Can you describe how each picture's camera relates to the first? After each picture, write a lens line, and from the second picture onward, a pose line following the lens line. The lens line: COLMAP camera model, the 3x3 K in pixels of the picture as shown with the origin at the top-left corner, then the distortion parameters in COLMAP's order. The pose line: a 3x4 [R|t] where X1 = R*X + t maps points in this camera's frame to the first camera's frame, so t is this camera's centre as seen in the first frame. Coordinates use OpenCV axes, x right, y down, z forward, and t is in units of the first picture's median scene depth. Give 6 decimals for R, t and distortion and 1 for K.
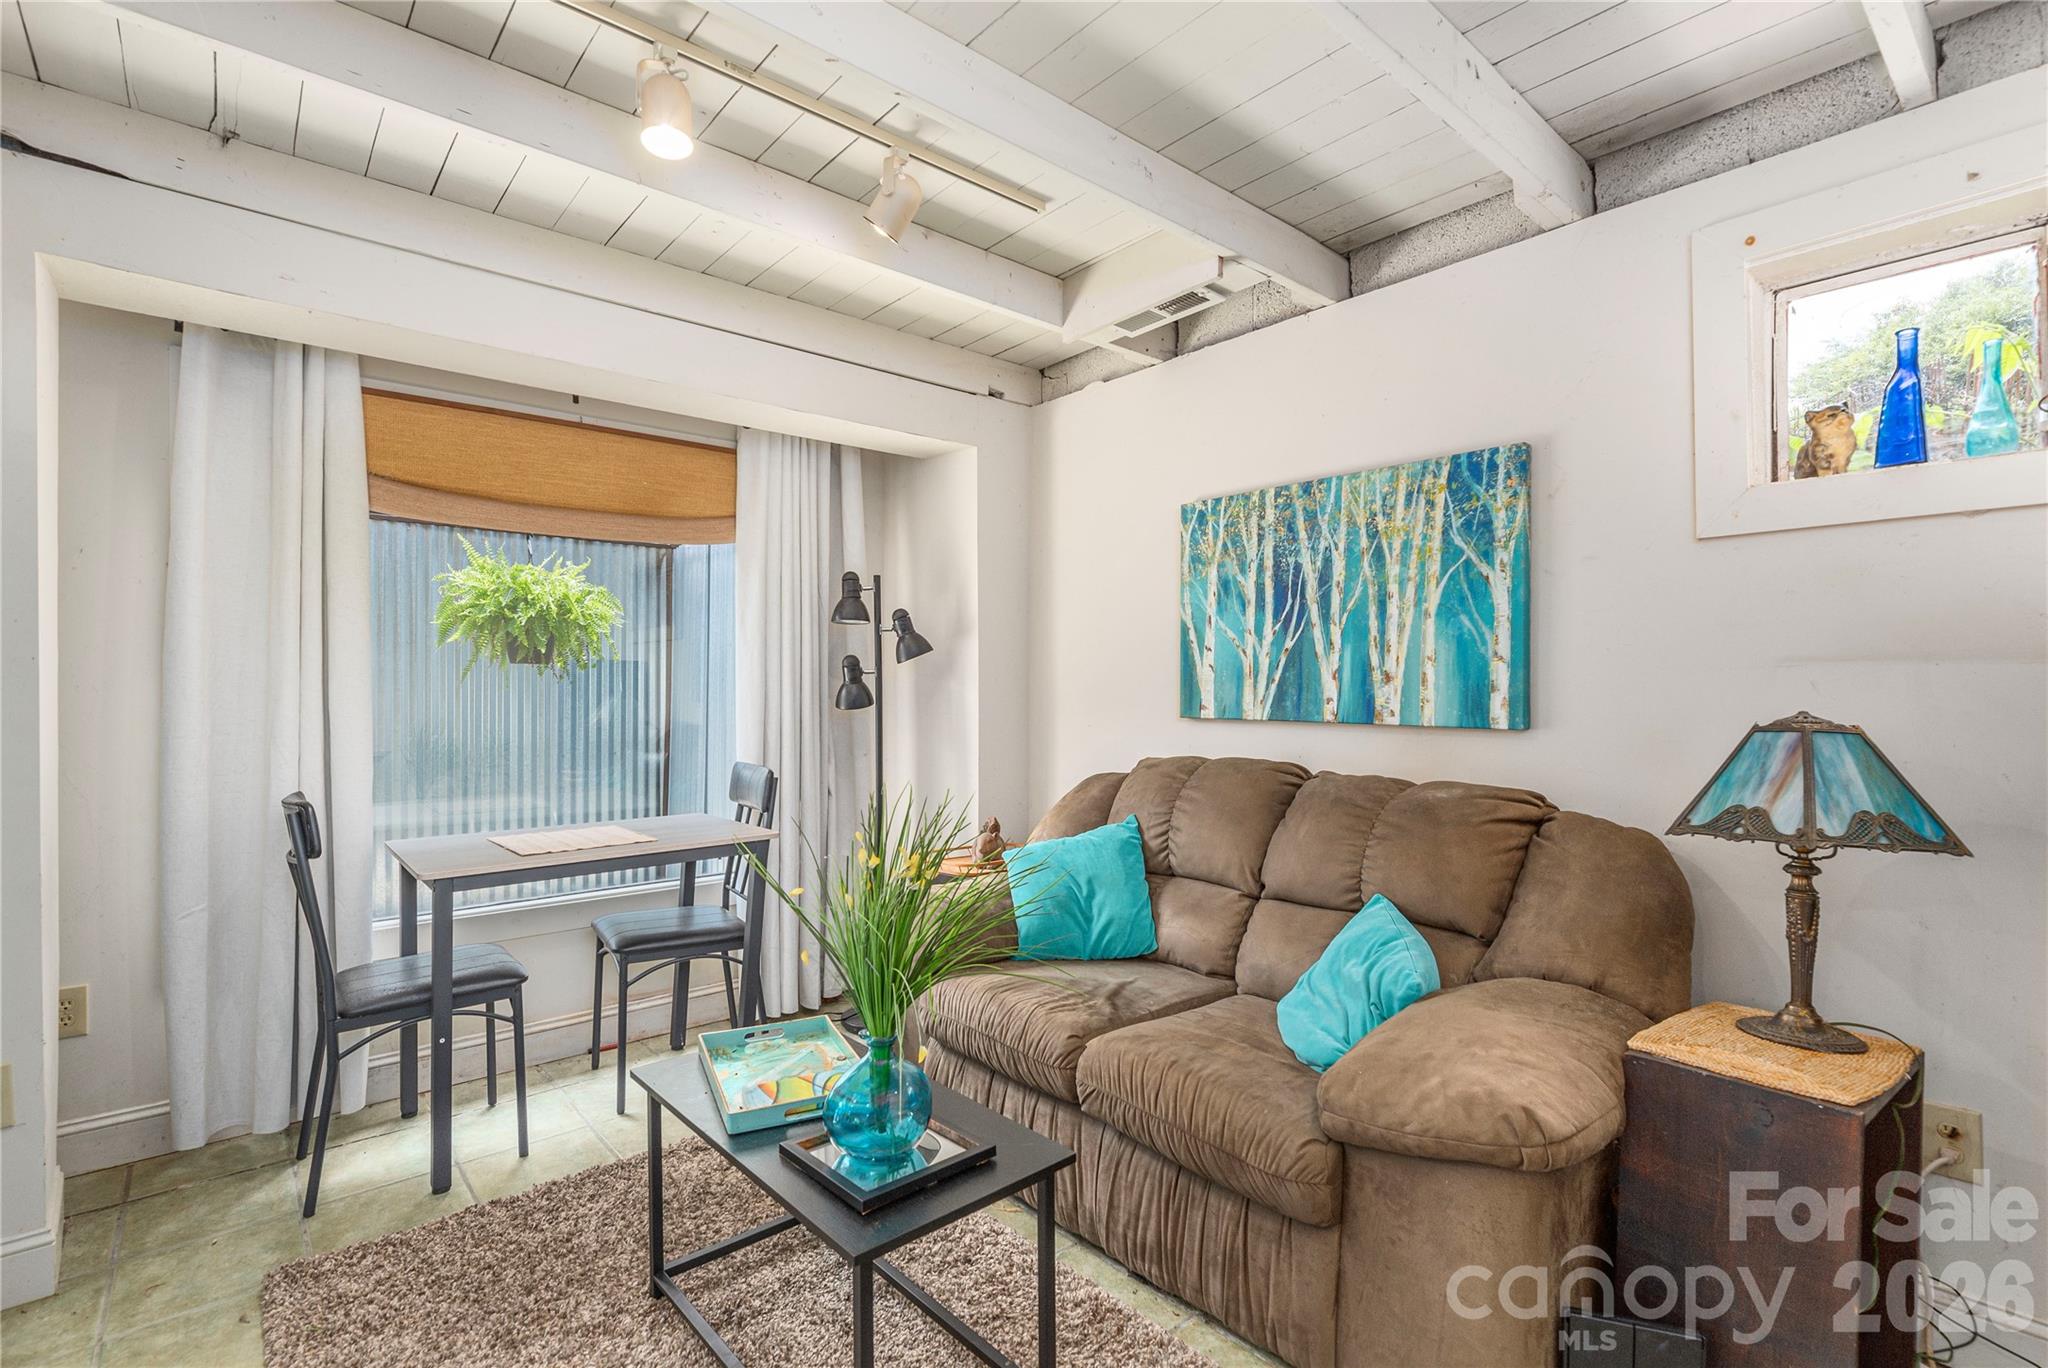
lens RADIAL K [[951.3, 0, 1064.4], [0, 951.3, 685.3], [0, 0, 1]] dist [-0.007634, -0.001774]
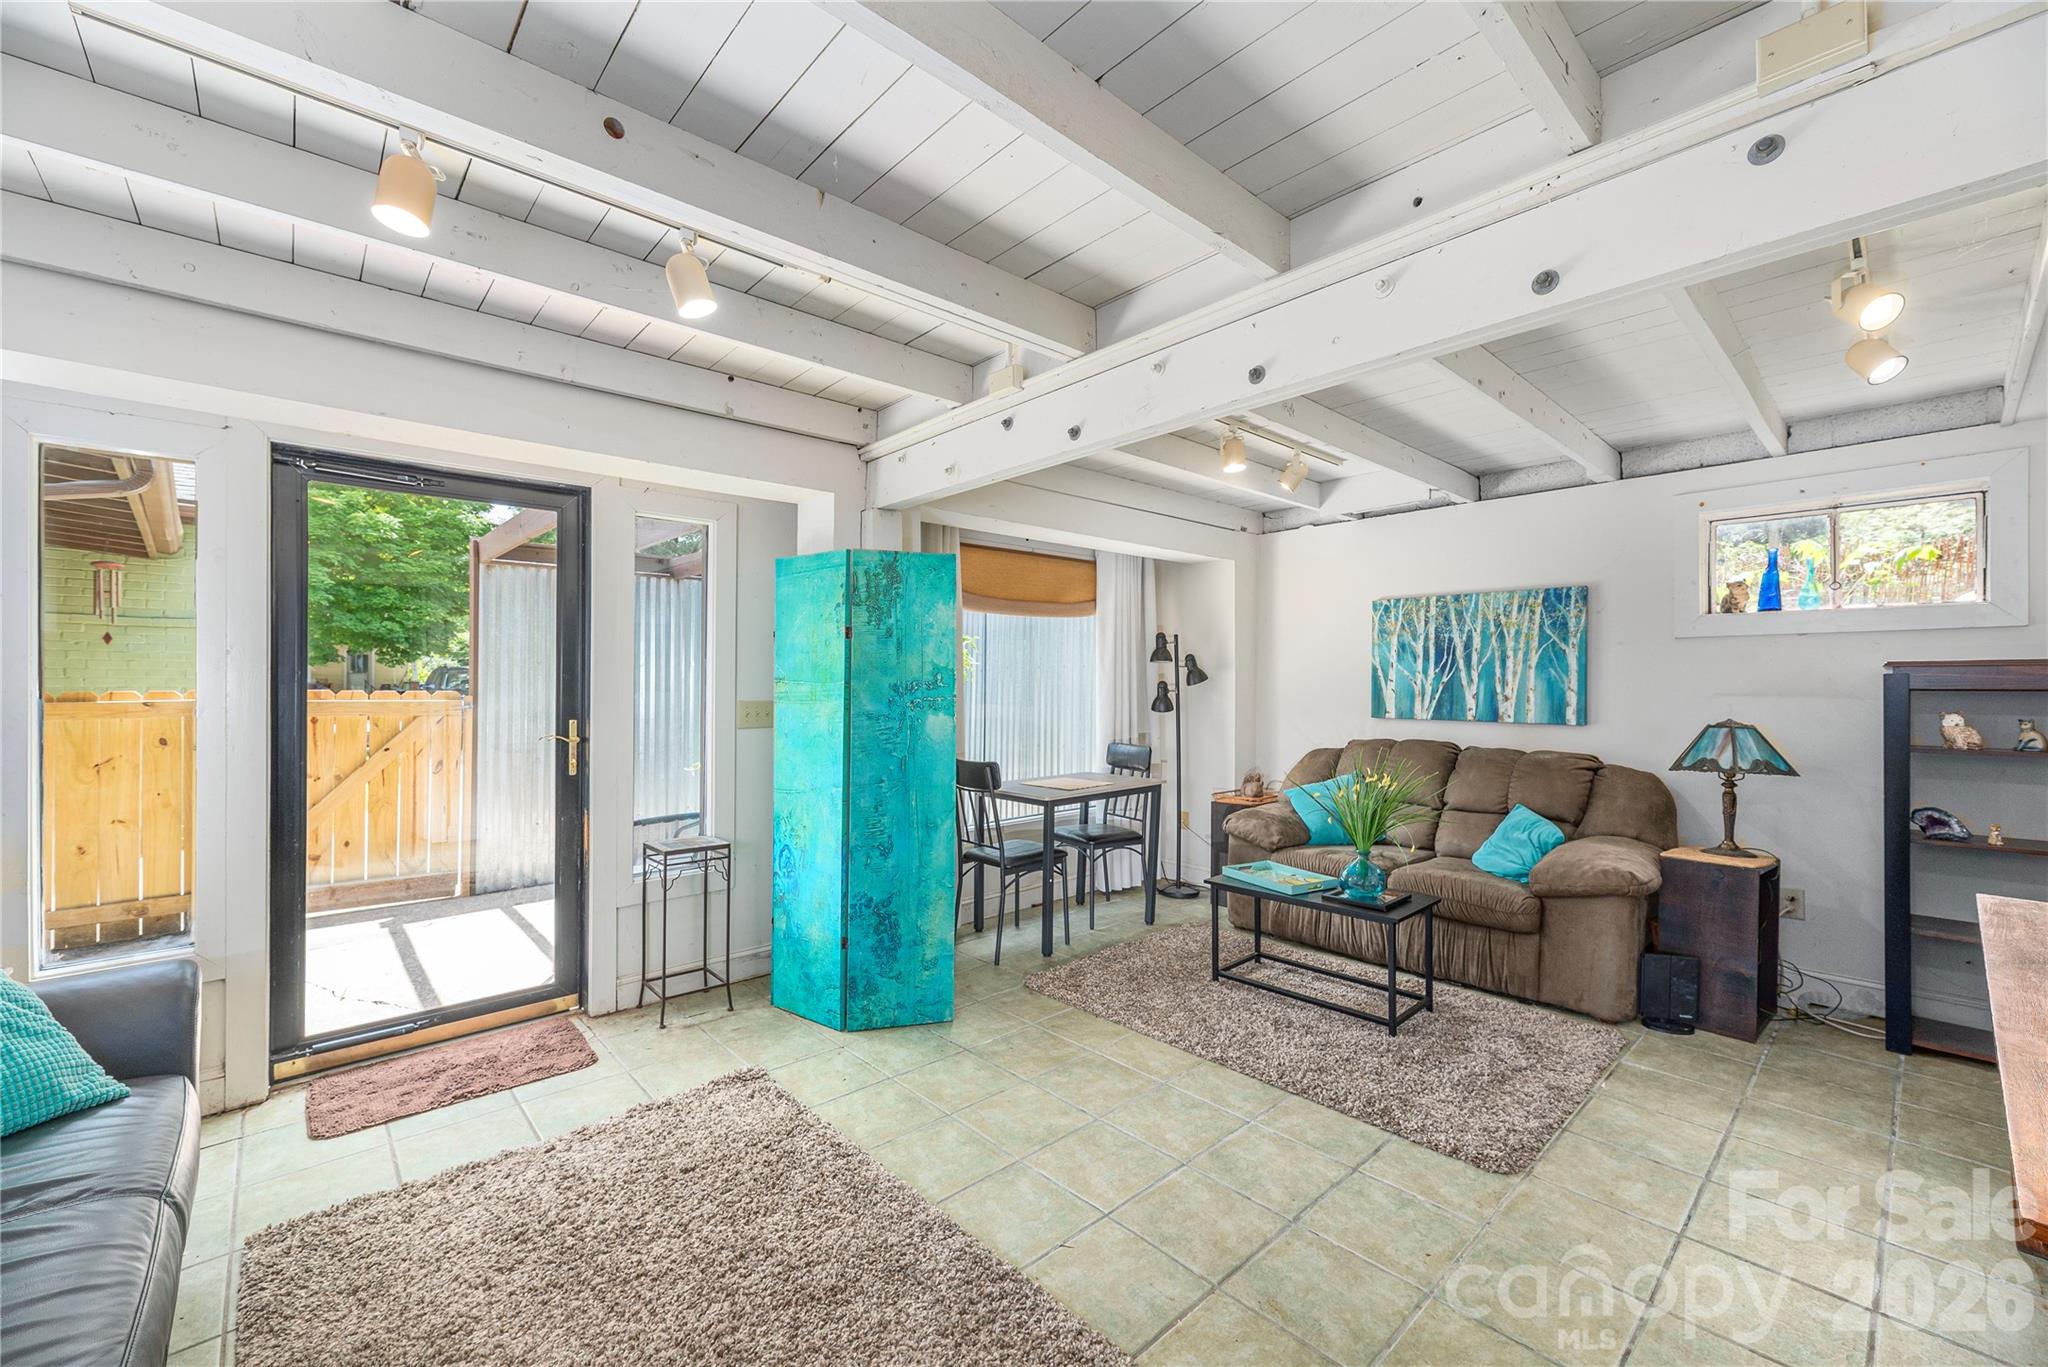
lens RADIAL K [[834.5, 0, 1029.1], [0, 834.5, 681.9], [0, 0, 1]] dist [-0.003529, -0.001092]
pose [[0.999892, 0.000838, 0.014679, -0.667921], [-0.000878, 0.999996, 0.002717, -0.045698], [-0.014676, -0.002730, 0.999889, -0.704205]]
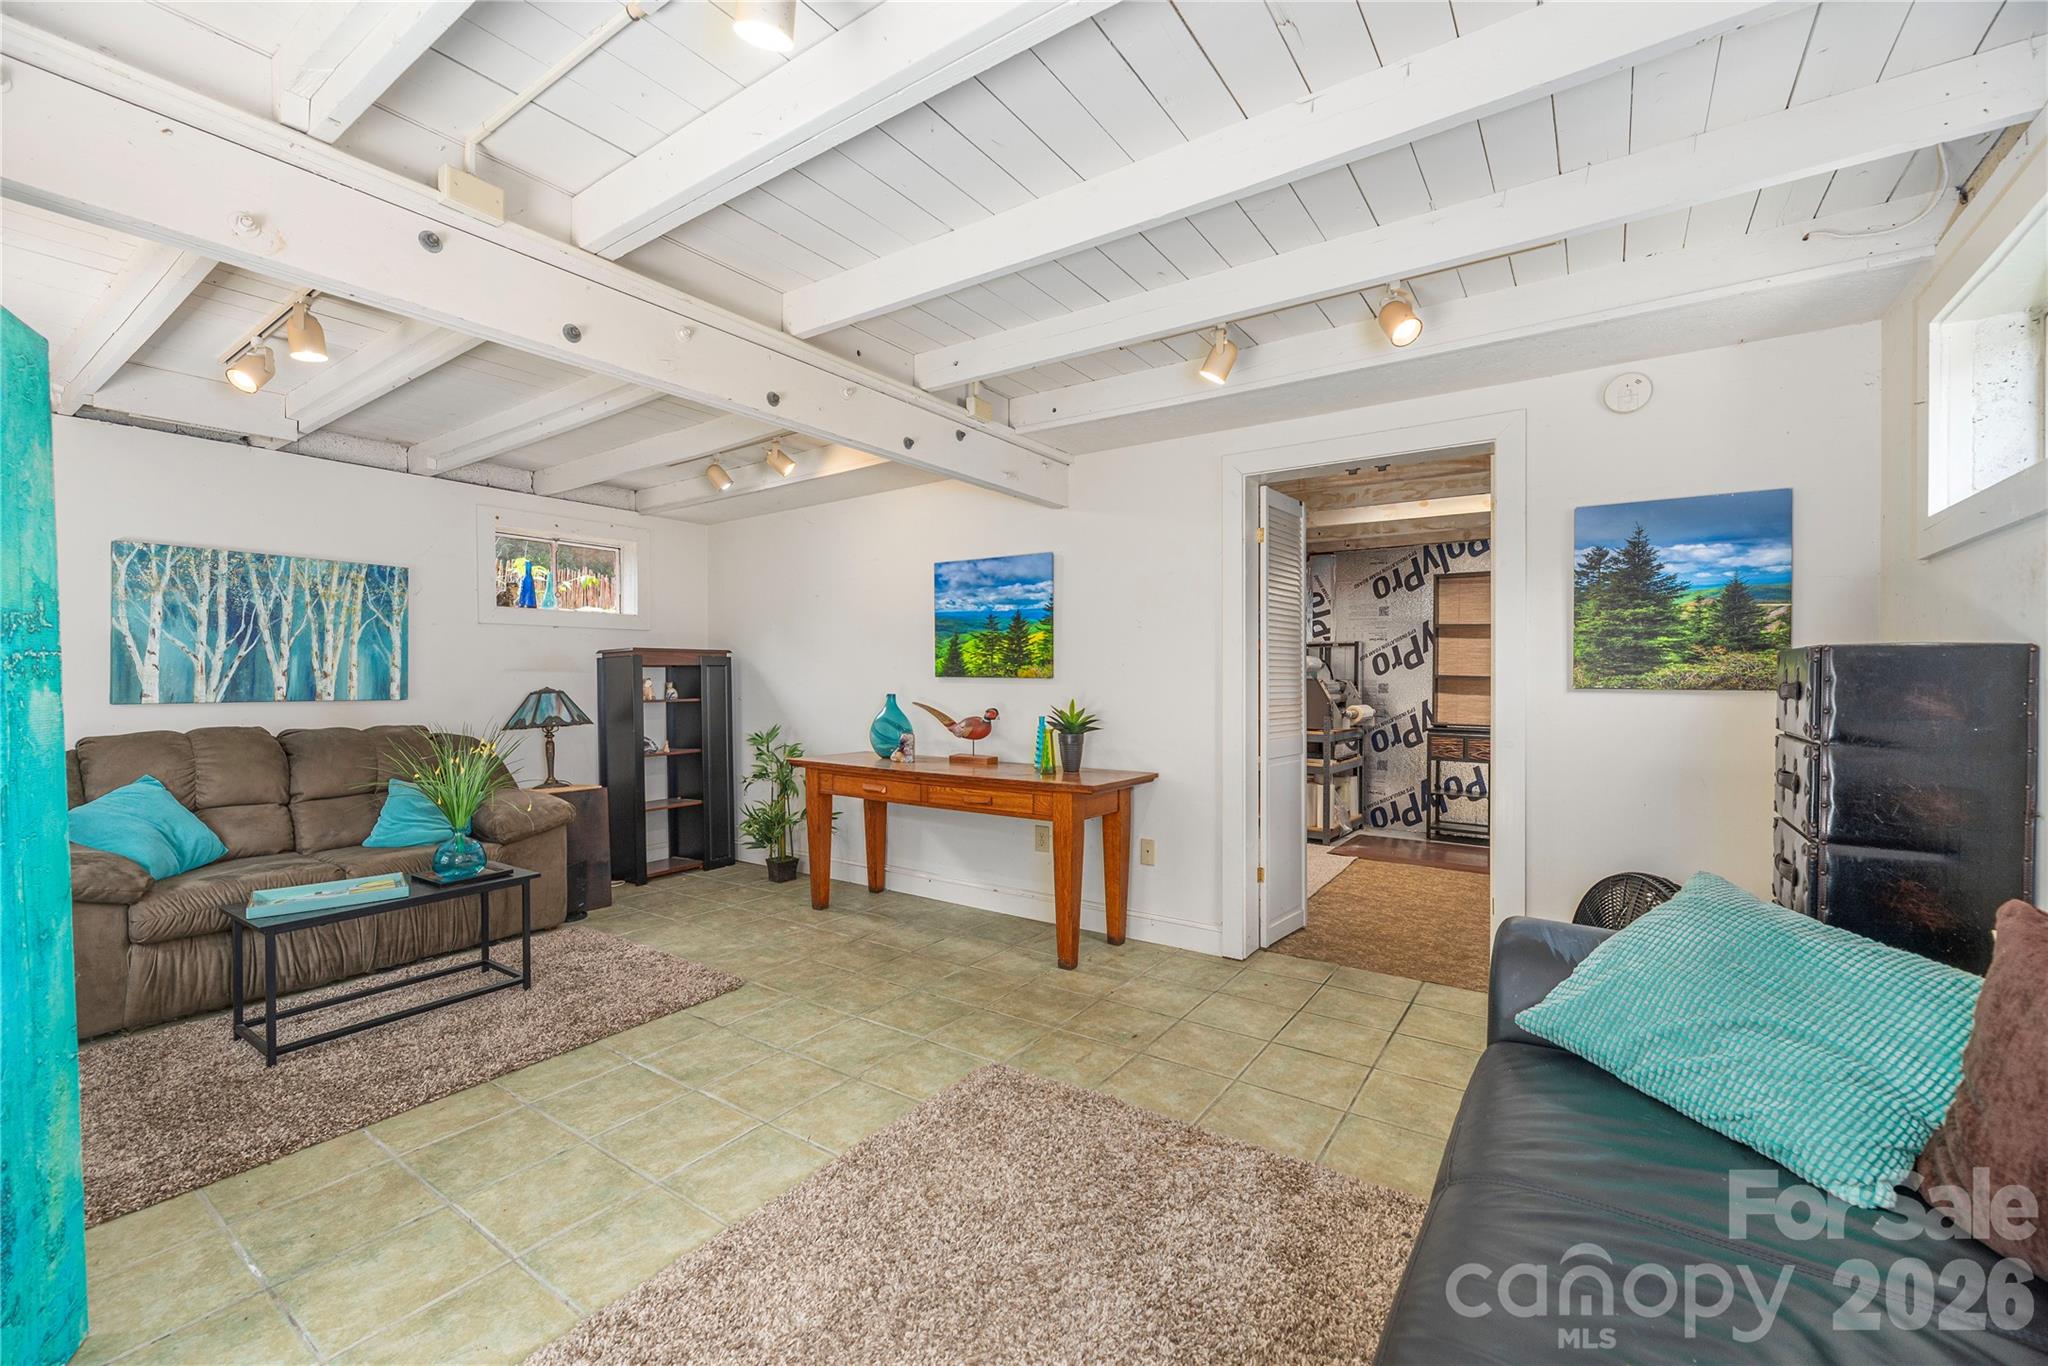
lens RADIAL K [[834.5, 0, 1028.6], [0, 834.5, 688.3], [0, 0, 1]] dist [-0.003529, -0.001092]
pose [[-0.253261, -0.009860, 0.967348, -1.548625], [0.001889, 0.999941, 0.010687, 0.003316], [-0.967396, 0.004534, -0.253227, 0.092265]]
